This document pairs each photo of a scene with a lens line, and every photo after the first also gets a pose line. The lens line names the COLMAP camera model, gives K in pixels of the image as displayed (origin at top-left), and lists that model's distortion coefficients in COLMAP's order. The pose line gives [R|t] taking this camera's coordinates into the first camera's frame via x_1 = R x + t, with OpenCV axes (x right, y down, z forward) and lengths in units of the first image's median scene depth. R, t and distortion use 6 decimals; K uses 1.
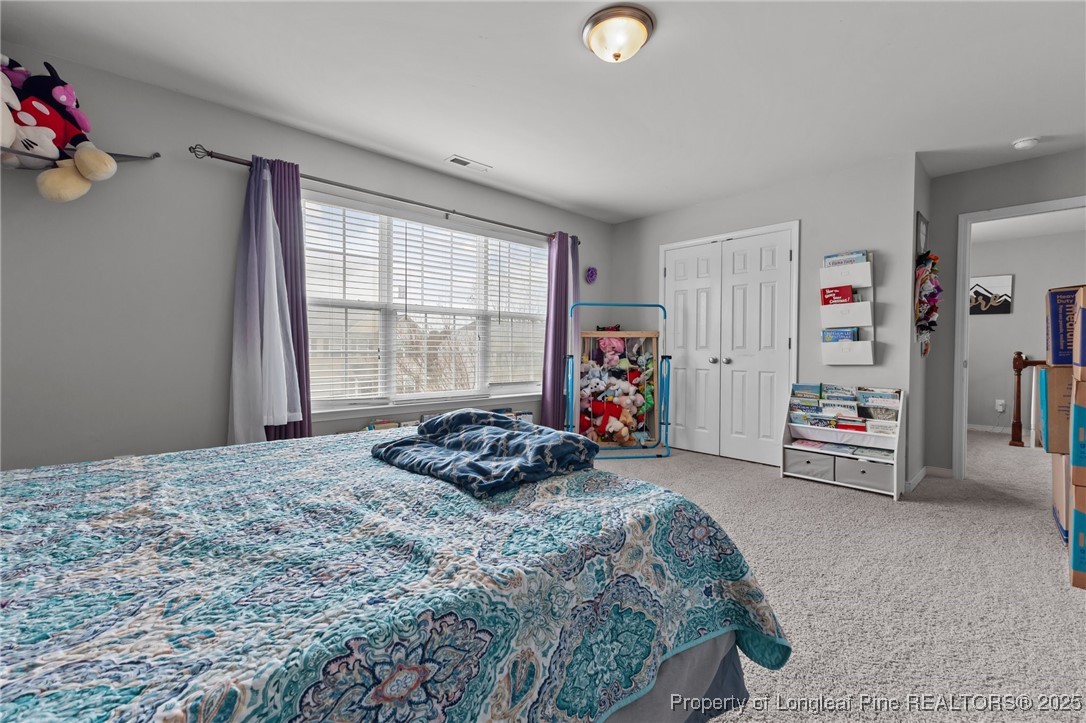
lens RADIAL K [[469.5, 0, 542.5], [0, 469.5, 357.5], [0, 0, 1]] dist [0.009760, -0.000142]
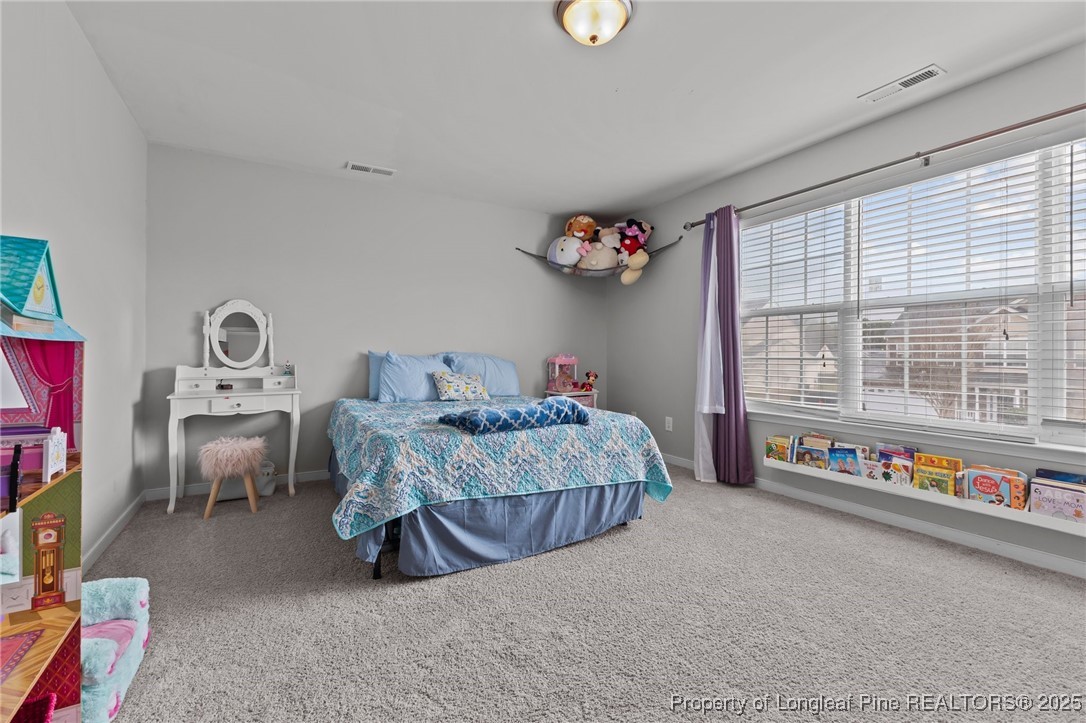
lens RADIAL K [[473.2, 0, 539.9], [0, 473.2, 363.5], [0, 0, 1]] dist [0.007754, 0.000167]
pose [[-0.224263, 0.013934, -0.974429, 0.681742], [-0.020112, 0.999619, 0.018923, -0.009057], [0.974321, 0.023842, -0.223897, 0.693315]]
